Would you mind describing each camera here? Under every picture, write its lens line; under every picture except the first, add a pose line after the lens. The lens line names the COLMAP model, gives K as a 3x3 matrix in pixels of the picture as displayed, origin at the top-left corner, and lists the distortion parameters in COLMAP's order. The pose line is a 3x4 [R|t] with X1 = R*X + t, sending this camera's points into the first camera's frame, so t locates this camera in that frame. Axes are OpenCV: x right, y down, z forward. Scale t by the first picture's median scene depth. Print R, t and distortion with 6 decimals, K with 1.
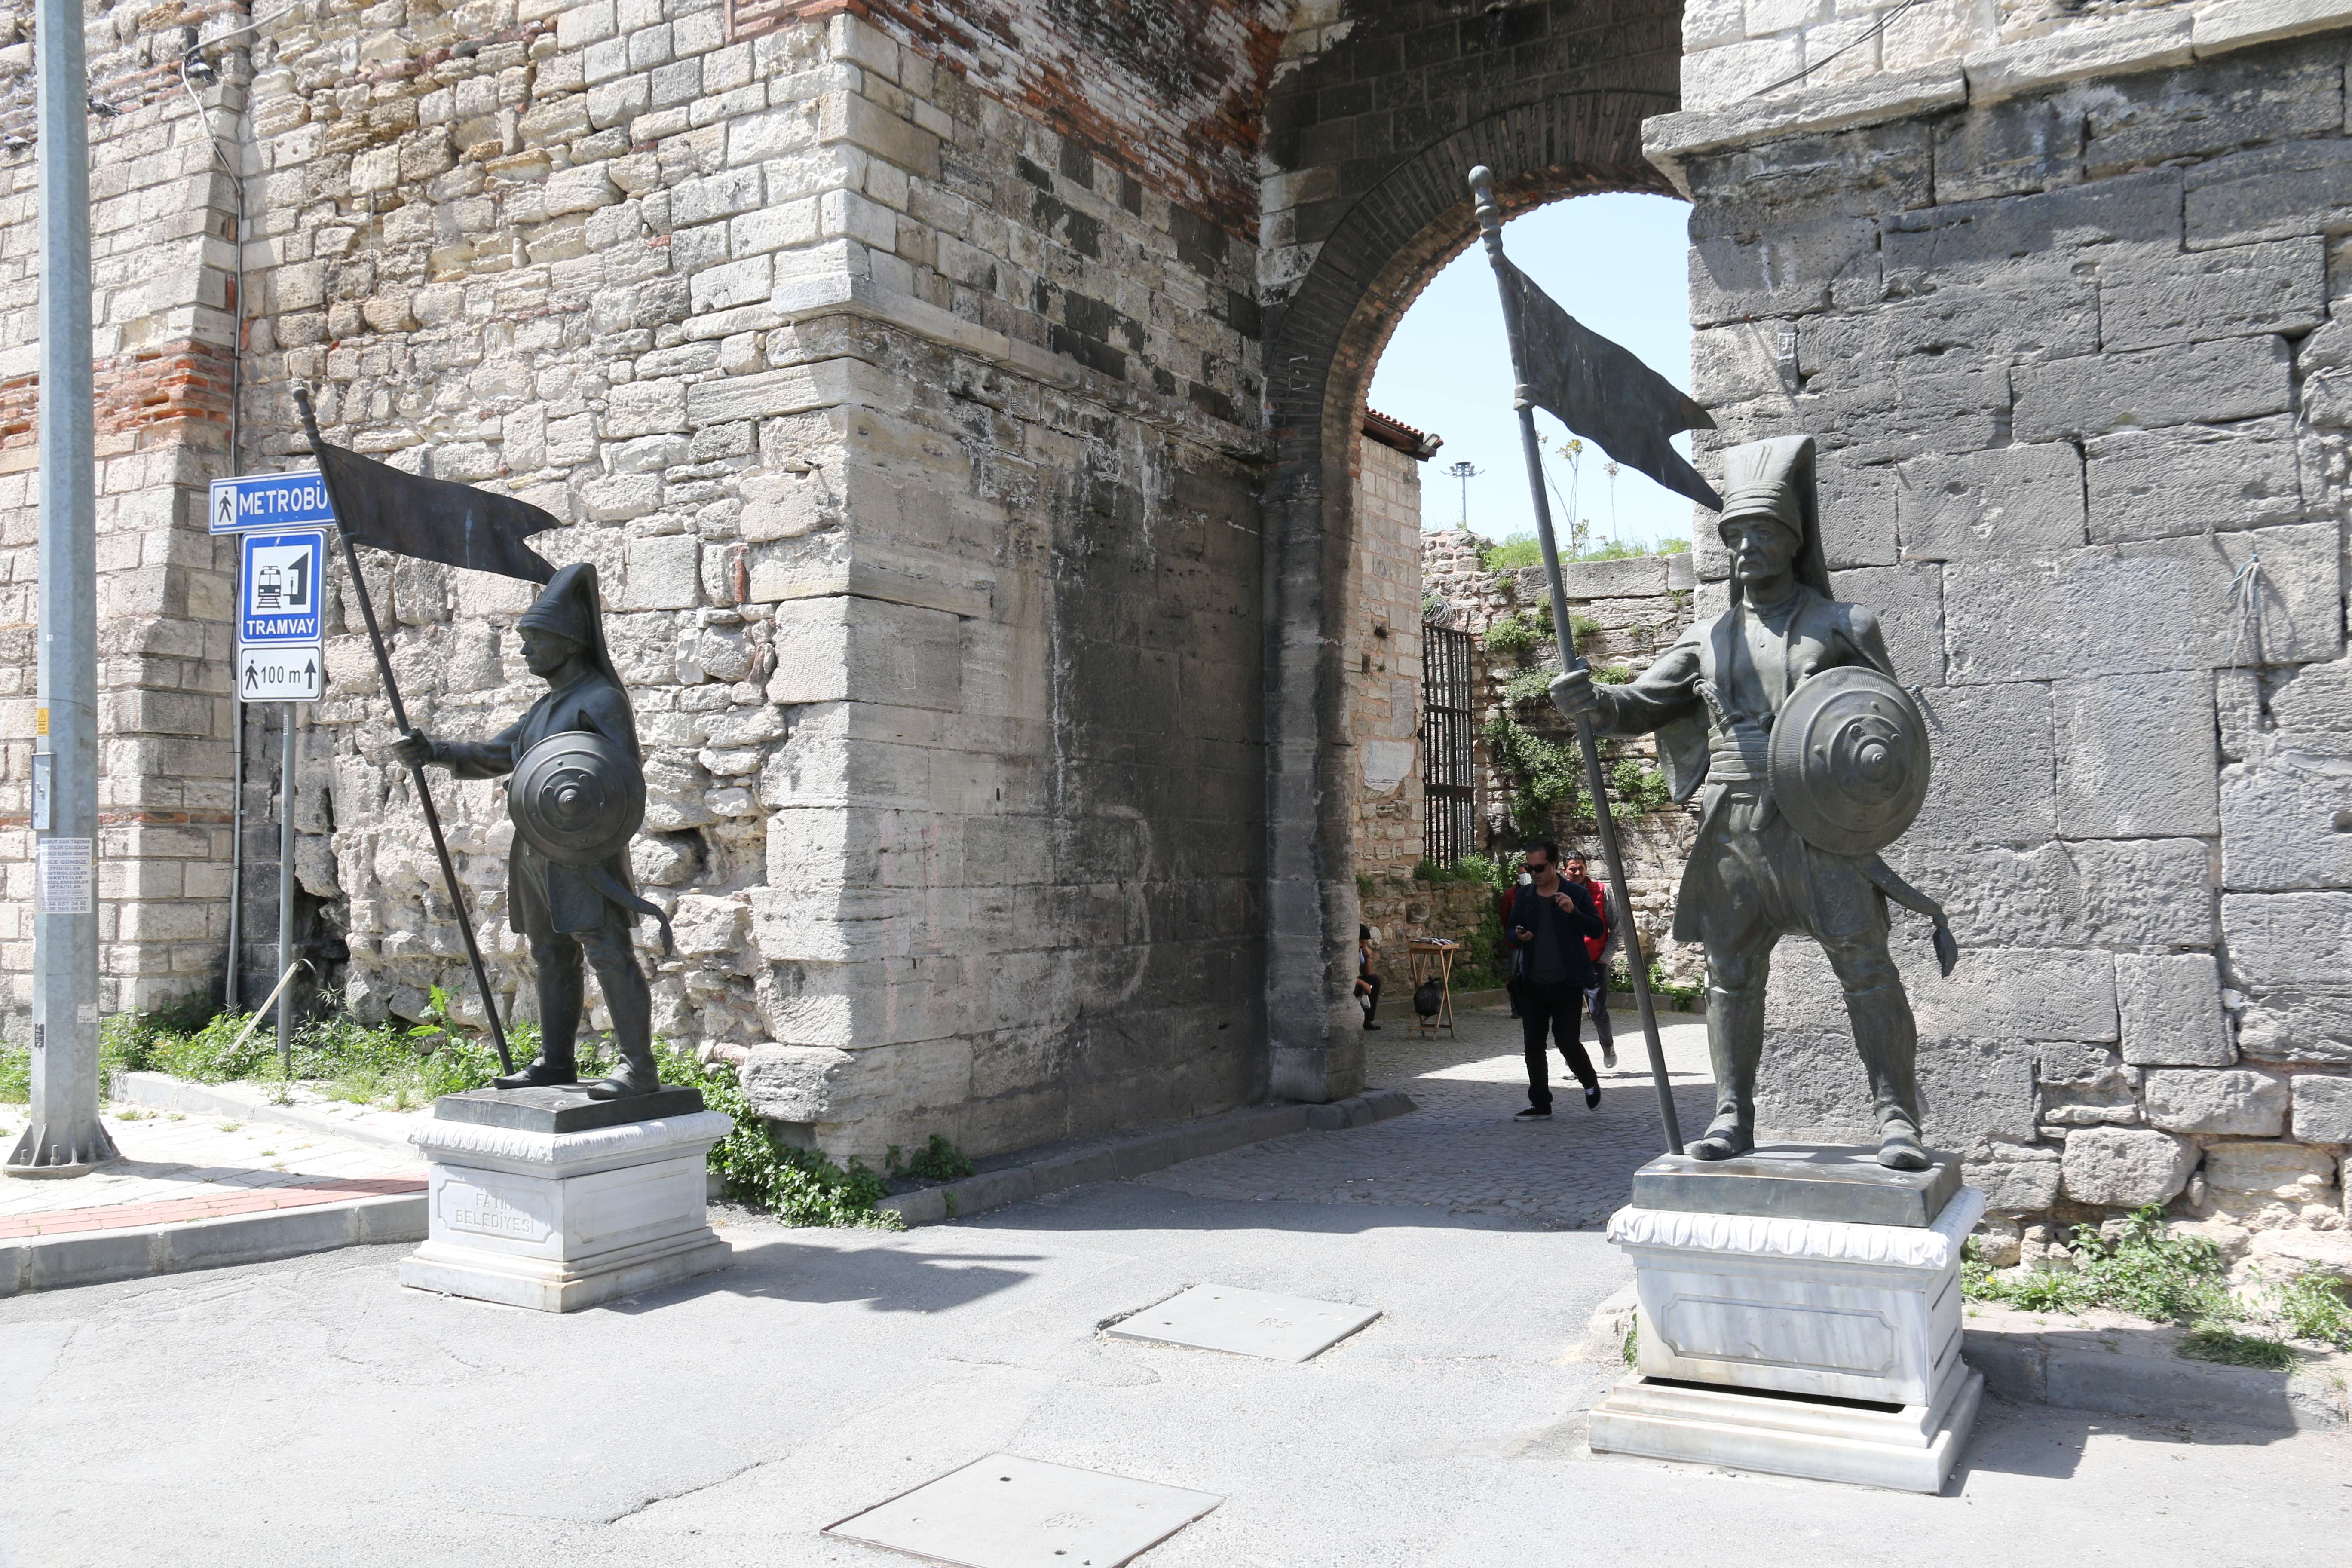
lens RADIAL K [[2024.4, 0, 1188.6], [0, 2024.4, 786.6], [0, 0, 1]] dist [-0.030617, 0.069559]
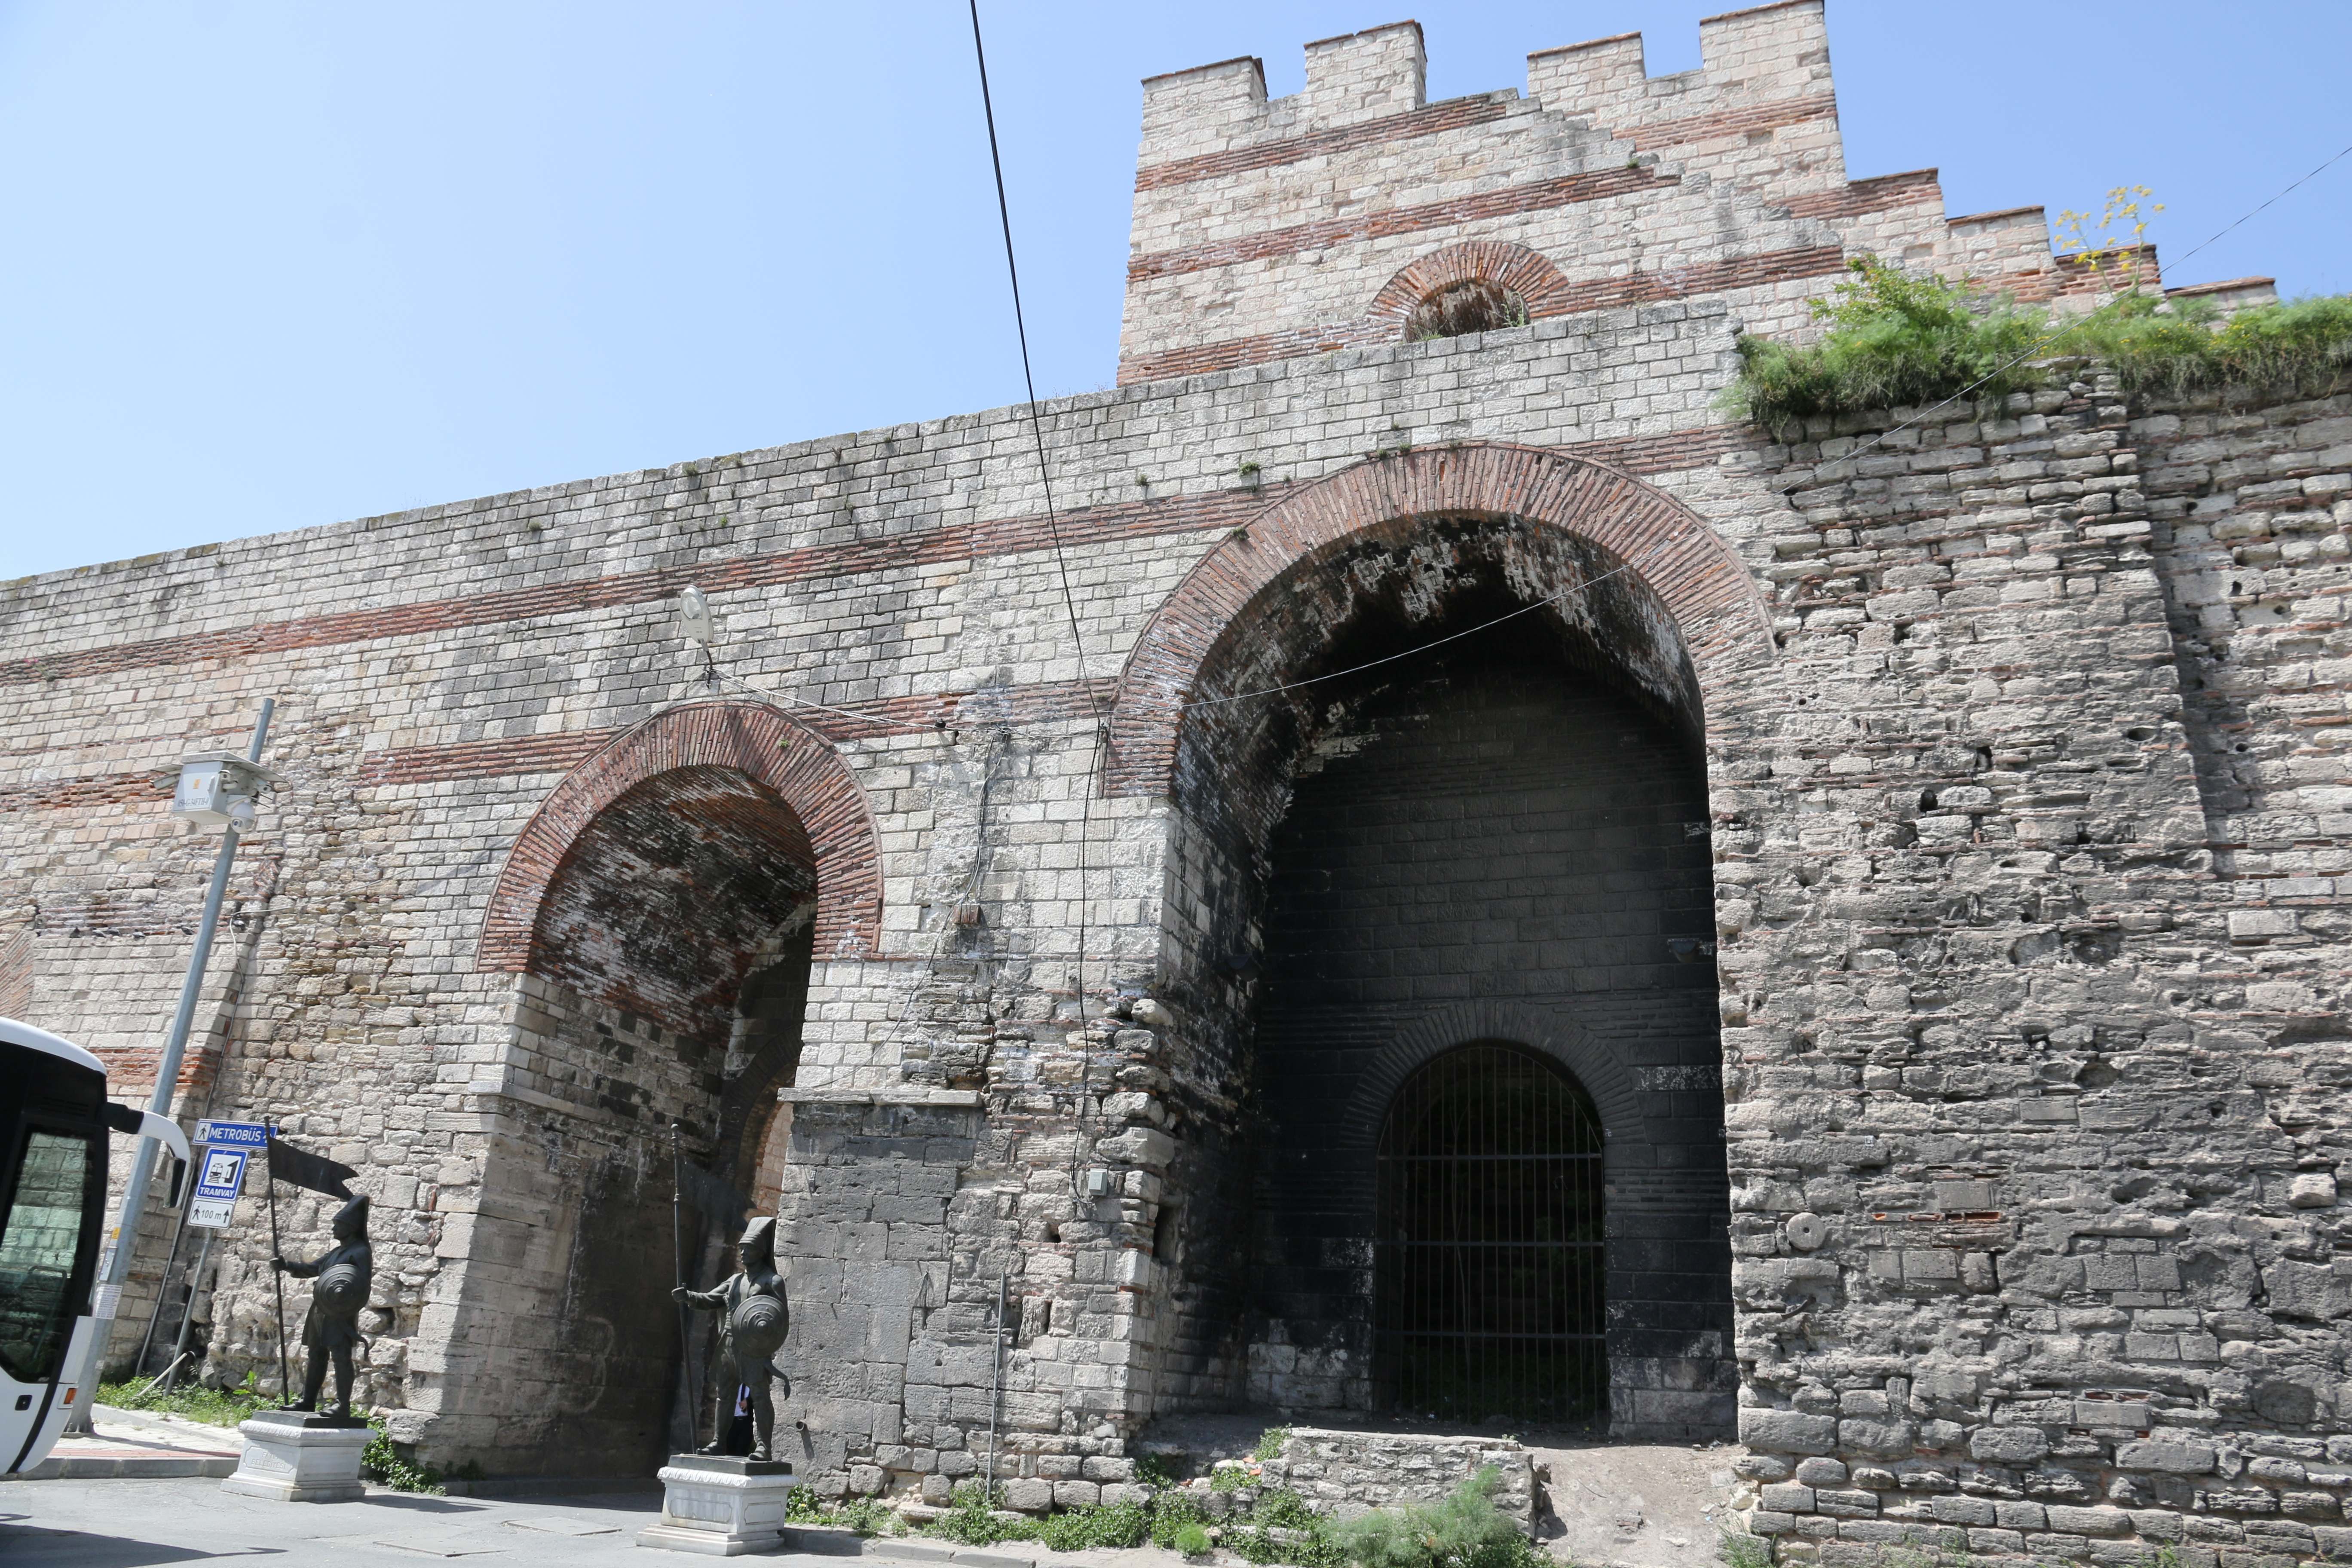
lens RADIAL K [[1835.2, 0, 1301.0], [0, 1835.2, 719.8], [0, 0, 1]] dist [-0.126954, 0.086716]
pose [[0.977767, 0.136210, 0.159429, 0.349973], [-0.078728, 0.943137, -0.322947, -0.040762], [-0.194352, 0.303215, 0.932892, -1.258400]]
